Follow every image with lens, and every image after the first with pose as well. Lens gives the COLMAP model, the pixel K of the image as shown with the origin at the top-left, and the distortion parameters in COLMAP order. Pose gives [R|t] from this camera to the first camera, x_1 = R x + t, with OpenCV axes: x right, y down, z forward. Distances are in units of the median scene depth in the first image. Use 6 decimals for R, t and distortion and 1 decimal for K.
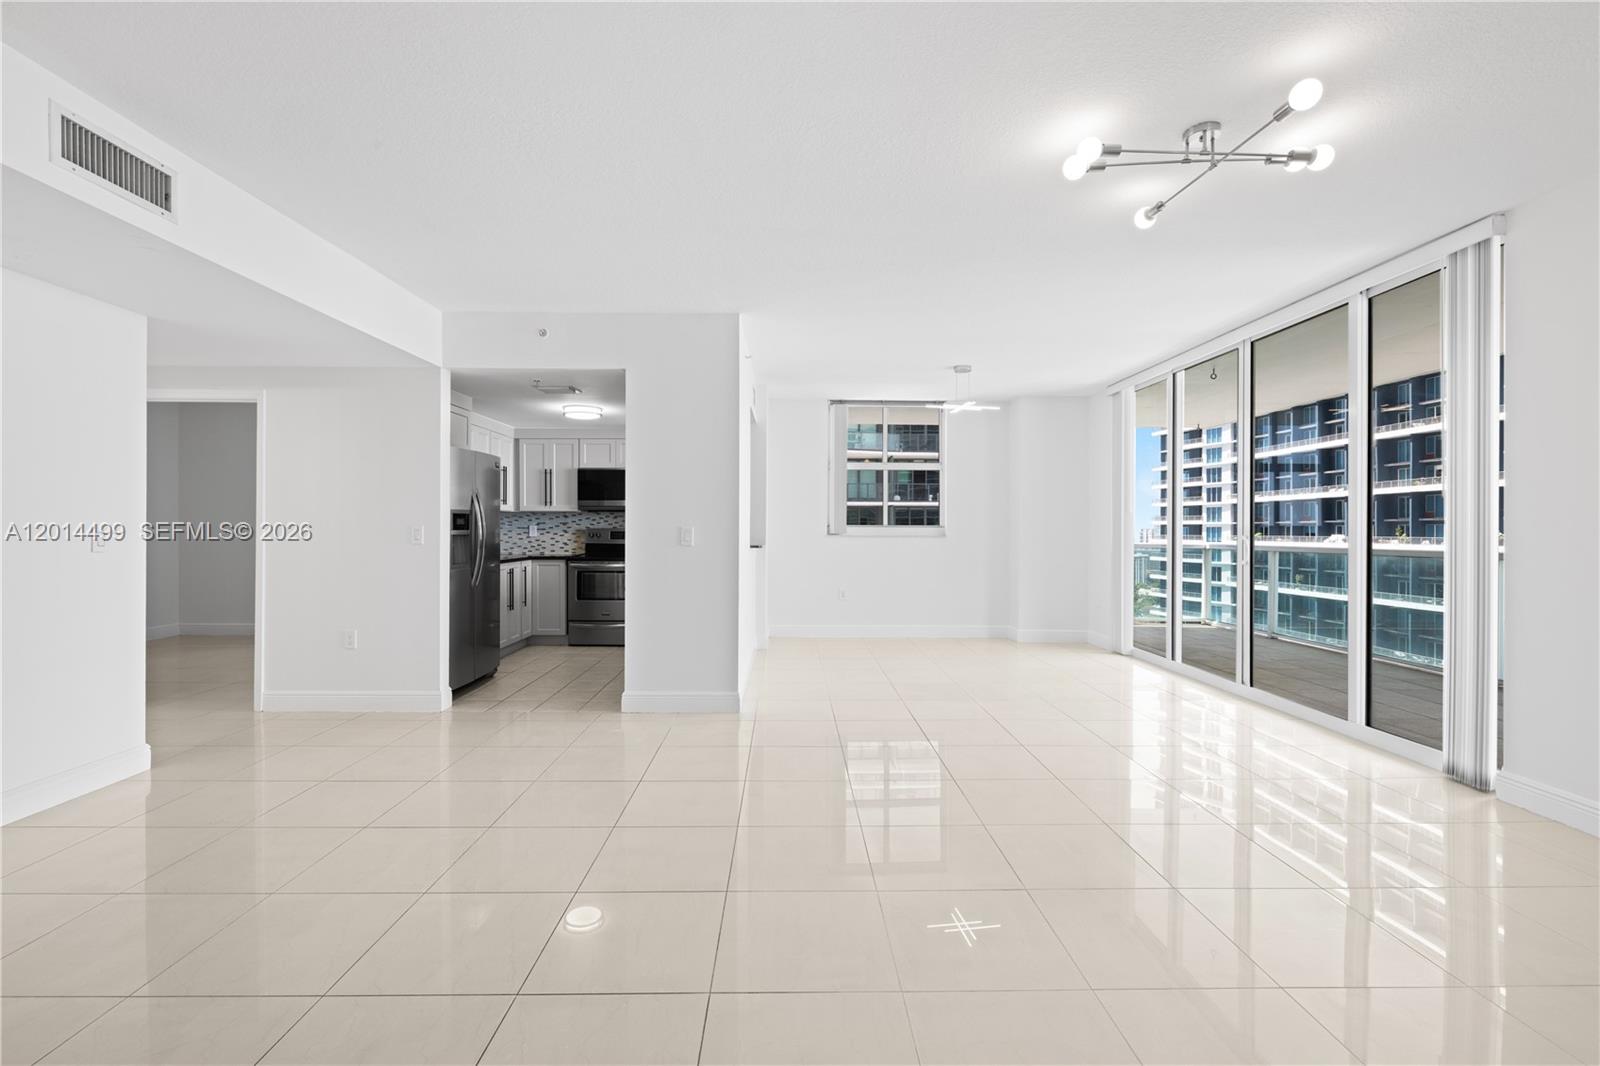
lens RADIAL K [[698.0, 0, 795.7], [0, 698.0, 535.1], [0, 0, 1]] dist [0.000194, 0.000088]
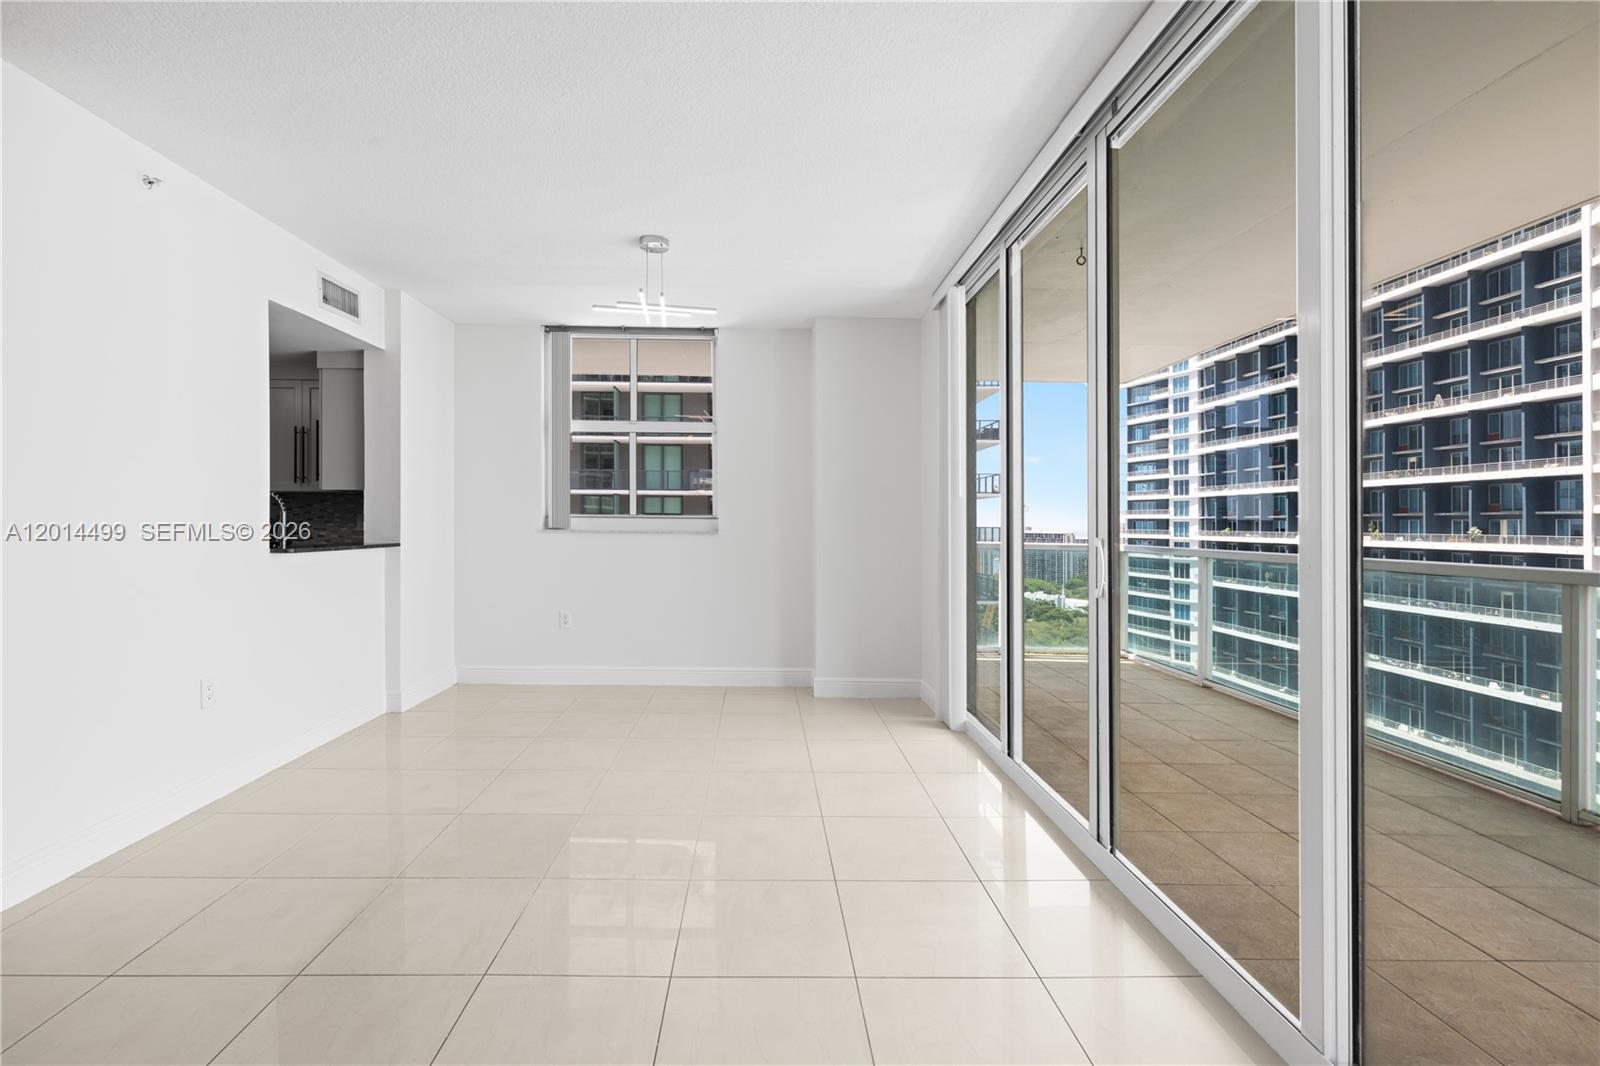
lens RADIAL K [[717.2, 0, 775.6], [0, 717.2, 519.6], [0, 0, 1]] dist [-0.002904, -0.000471]
pose [[0.999794, 0.004793, 0.019741, 0.277252], [-0.004564, 0.999922, -0.011657, -0.003452], [-0.019796, 0.011564, 0.999737, 0.346331]]
